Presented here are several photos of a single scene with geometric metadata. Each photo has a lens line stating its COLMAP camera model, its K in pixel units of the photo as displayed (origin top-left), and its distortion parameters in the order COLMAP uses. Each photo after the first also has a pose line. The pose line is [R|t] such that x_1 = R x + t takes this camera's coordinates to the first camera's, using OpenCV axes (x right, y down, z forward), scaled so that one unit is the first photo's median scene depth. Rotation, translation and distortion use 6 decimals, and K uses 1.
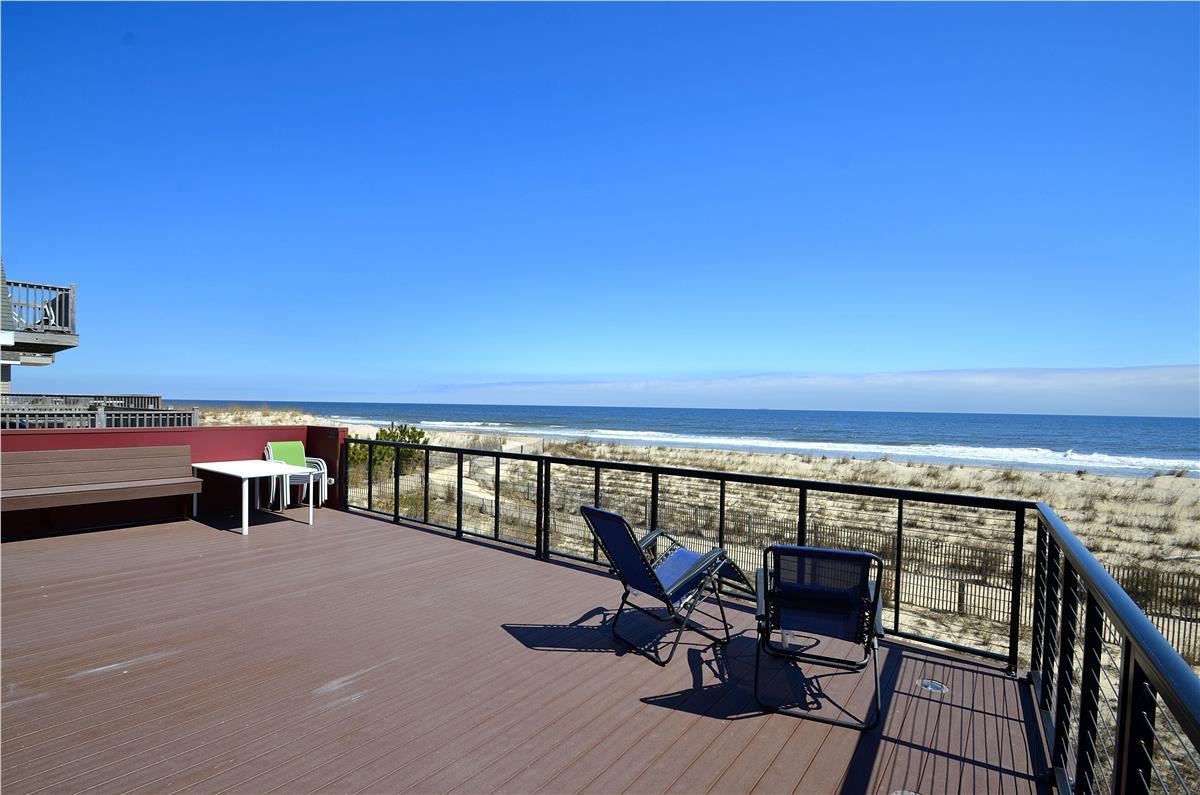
lens RADIAL K [[532.5, 0, 599.9], [0, 532.5, 423.6], [0, 0, 1]] dist [-0.000841, -0.006943]
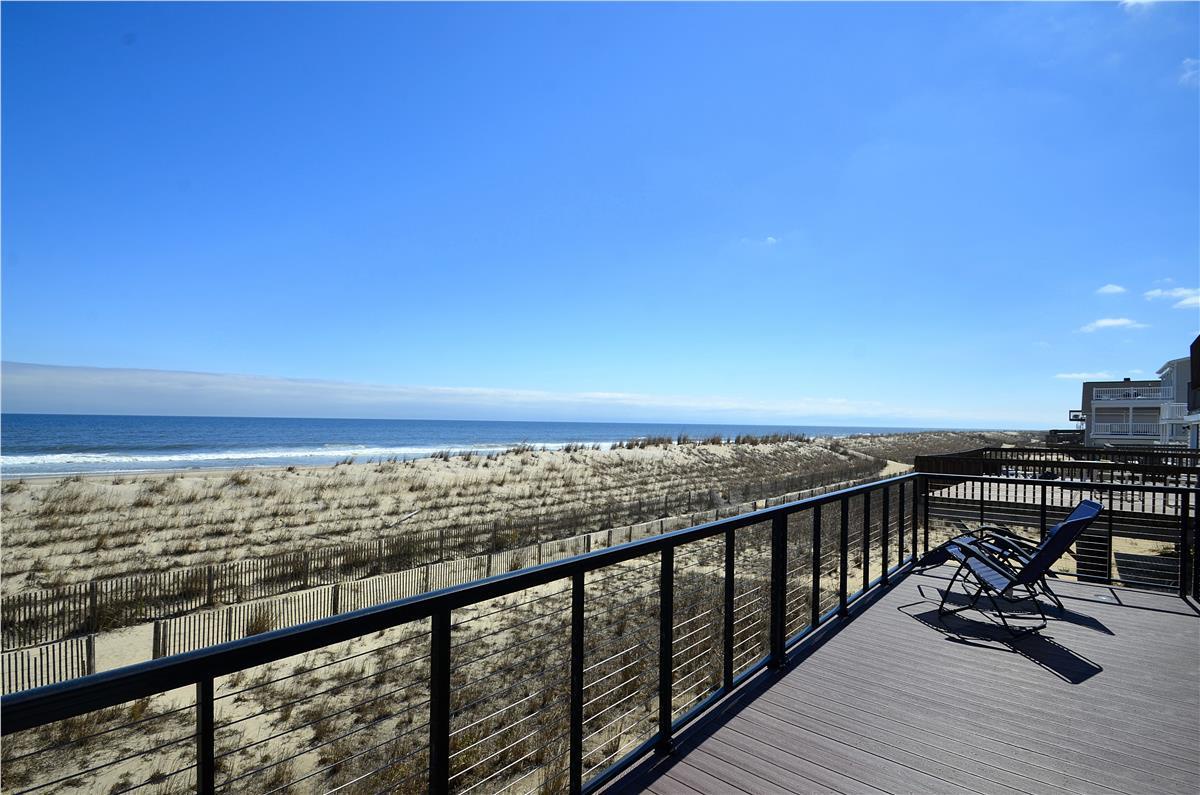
lens RADIAL K [[532.5, 0, 599.9], [0, 532.5, 423.6], [0, 0, 1]] dist [-0.000841, -0.006943]
pose [[0.123354, -0.020435, 0.992152, -0.676390], [0.021396, 0.999610, 0.017928, -0.054785], [-0.992132, 0.019016, 0.123743, 0.978418]]
